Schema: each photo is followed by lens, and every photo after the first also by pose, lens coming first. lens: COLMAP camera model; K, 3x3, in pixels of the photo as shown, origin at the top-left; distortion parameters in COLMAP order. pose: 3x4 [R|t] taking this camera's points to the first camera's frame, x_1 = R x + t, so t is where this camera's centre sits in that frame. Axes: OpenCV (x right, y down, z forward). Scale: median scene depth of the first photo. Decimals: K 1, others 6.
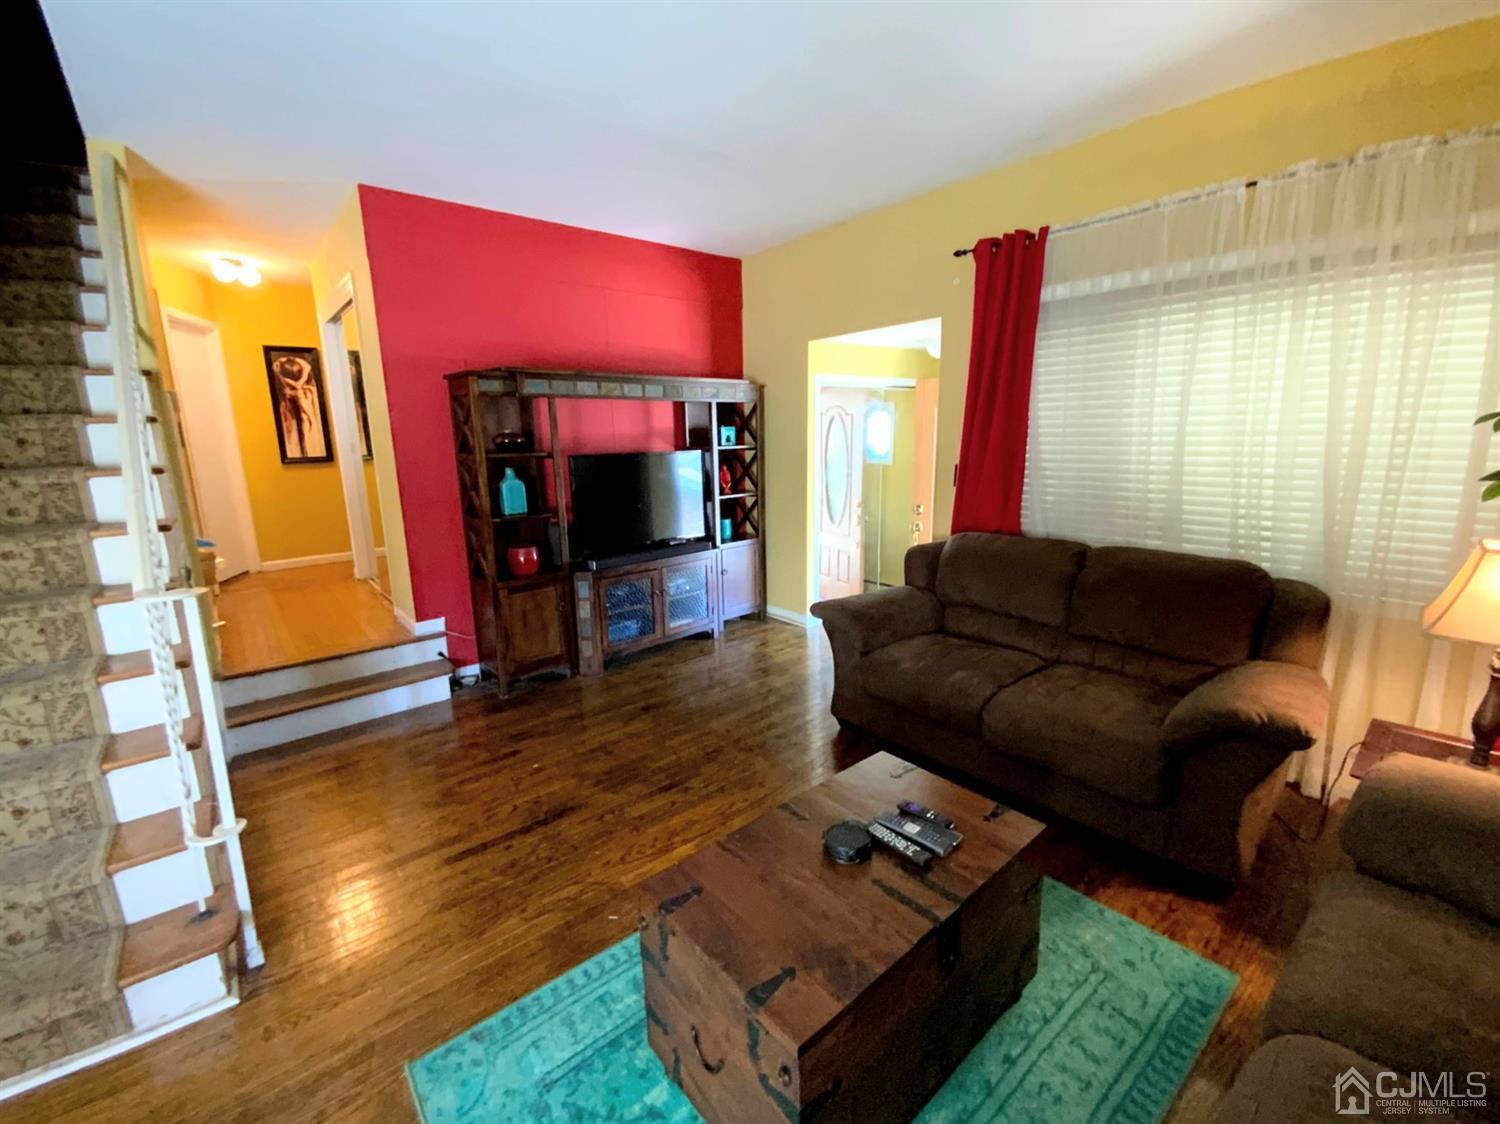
lens RADIAL K [[639.7, 0, 750.0], [0, 639.7, 562.0], [0, 0, 1]] dist [-0.011583, -0.000314]
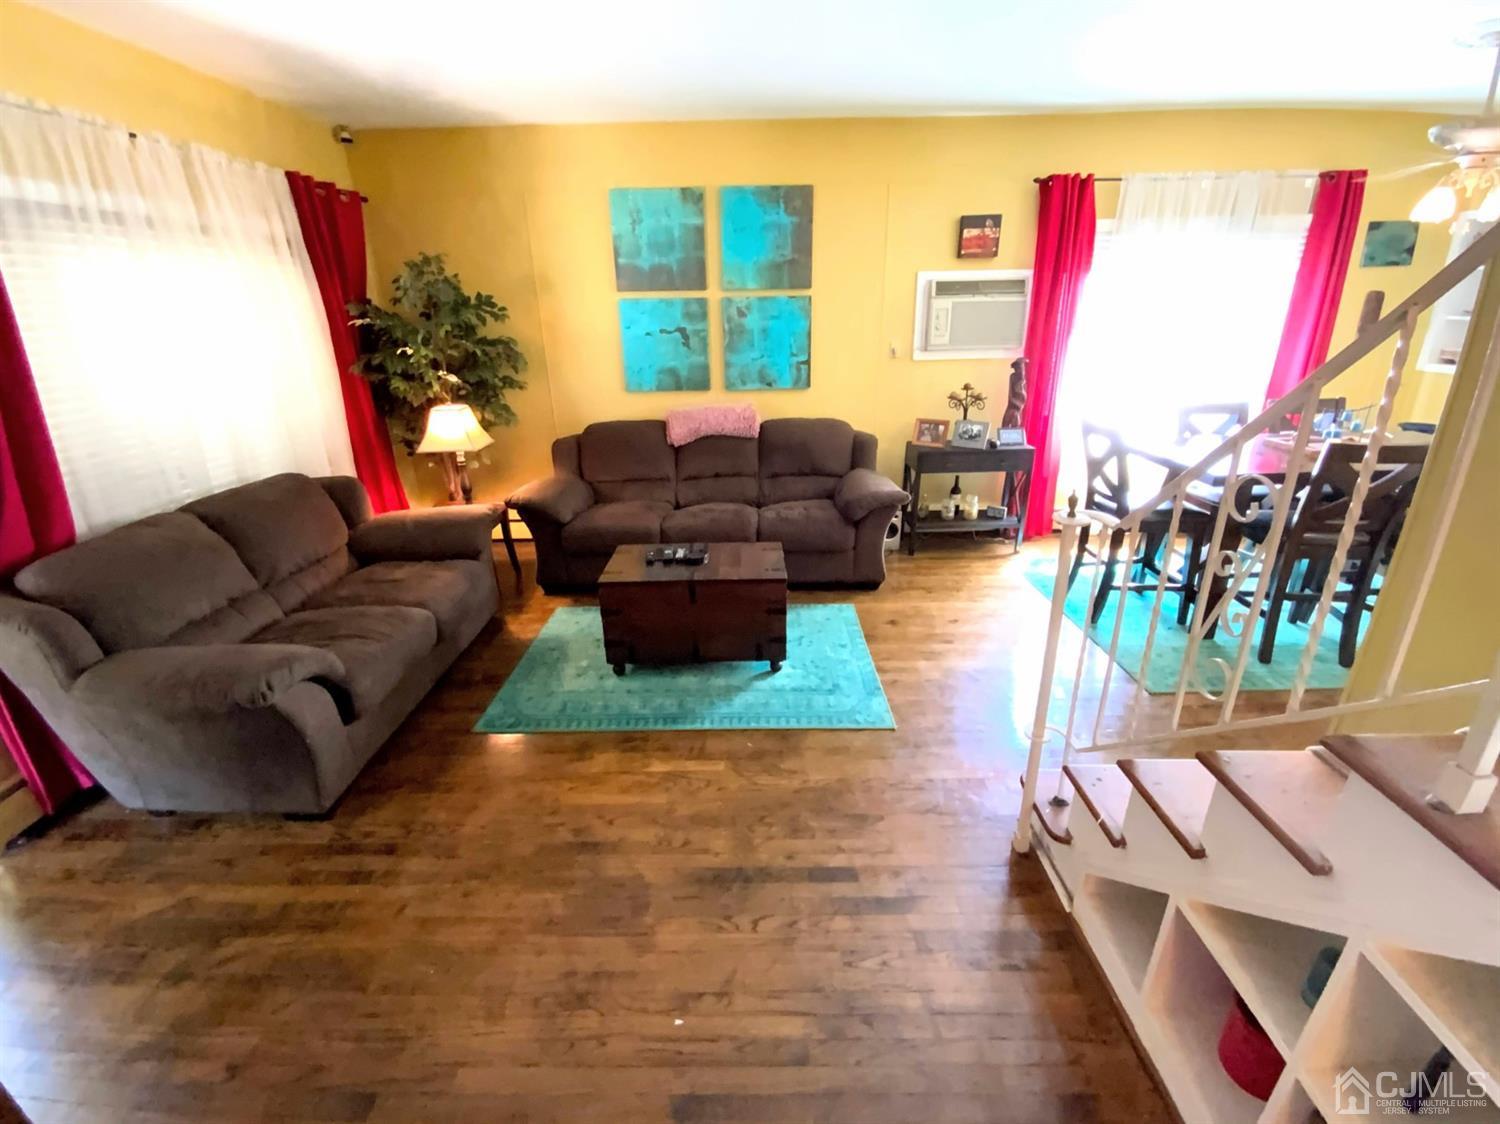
lens RADIAL K [[639.7, 0, 750.0], [0, 639.7, 562.0], [0, 0, 1]] dist [-0.011583, -0.000314]
pose [[-0.762000, -0.196503, 0.617043, -0.763804], [0.175482, 0.854540, 0.488843, -0.317299], [-0.623348, 0.480779, -0.616676, 1.326965]]
